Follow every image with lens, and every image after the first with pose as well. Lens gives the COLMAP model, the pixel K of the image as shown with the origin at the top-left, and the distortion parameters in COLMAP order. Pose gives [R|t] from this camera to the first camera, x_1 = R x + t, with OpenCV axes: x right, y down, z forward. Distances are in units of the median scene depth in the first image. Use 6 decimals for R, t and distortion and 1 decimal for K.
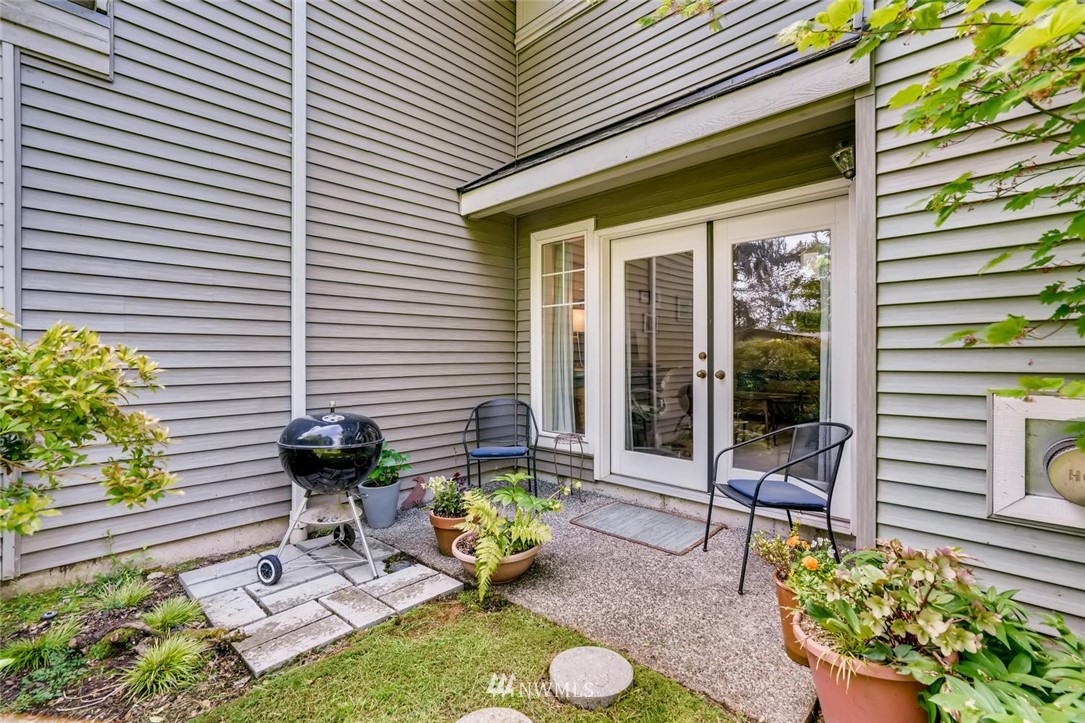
lens RADIAL K [[491.7, 0, 536.2], [0, 491.7, 358.0], [0, 0, 1]] dist [-0.002924, 0.001480]
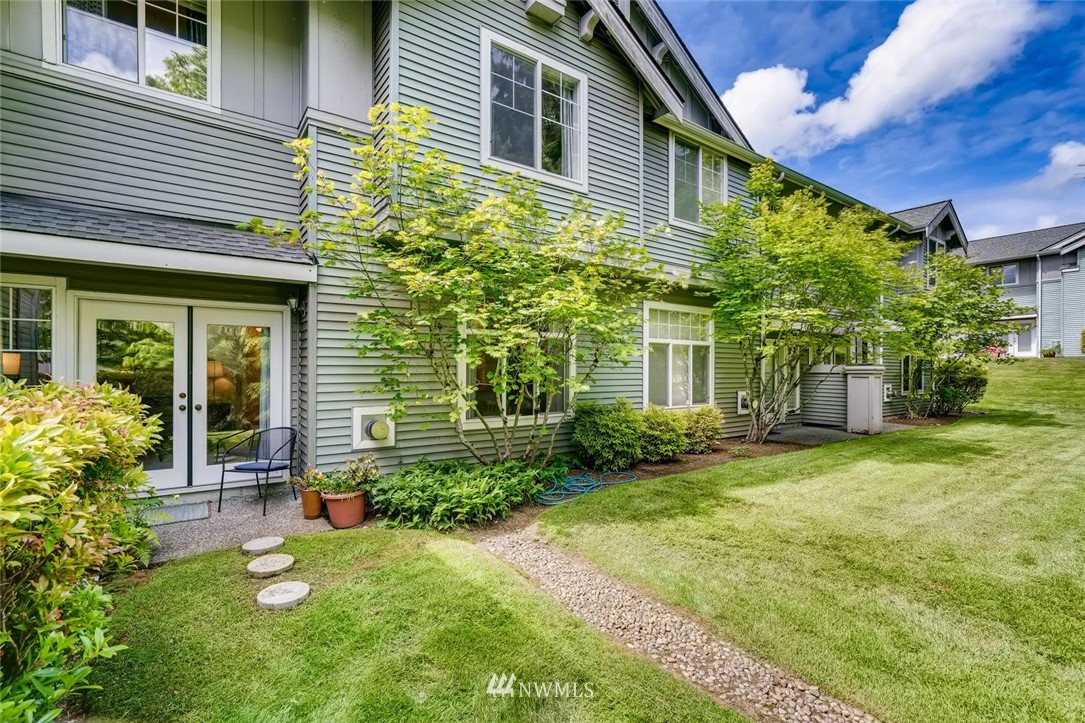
lens RADIAL K [[491.7, 0, 538.7], [0, 491.7, 370.9], [0, 0, 1]] dist [-0.002924, 0.001480]
pose [[0.196150, -0.003100, 0.980569, -0.782203], [0.006780, 0.999975, 0.001805, -0.064525], [-0.980550, 0.006295, 0.196166, -0.292383]]
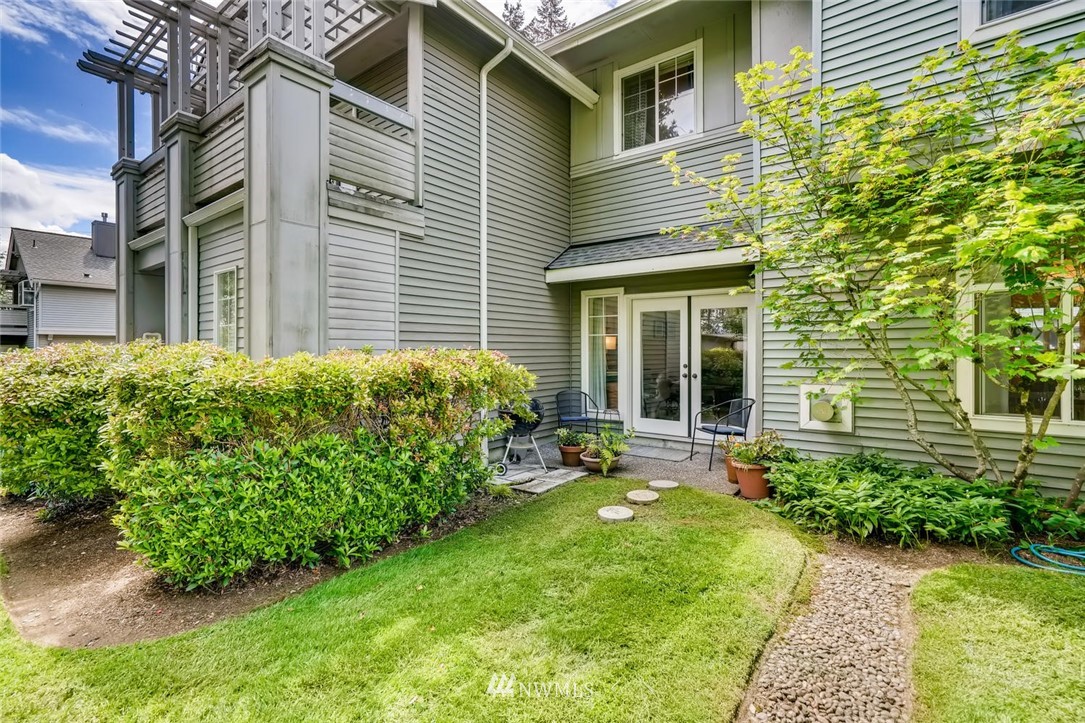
lens RADIAL K [[491.7, 0, 541.2], [0, 491.7, 352.6], [0, 0, 1]] dist [-0.002924, 0.001480]
pose [[0.992879, -0.000101, 0.119123, -0.389892], [0.000262, 0.999999, -0.001336, -0.047127], [-0.119123, 0.001357, 0.992879, -0.727195]]
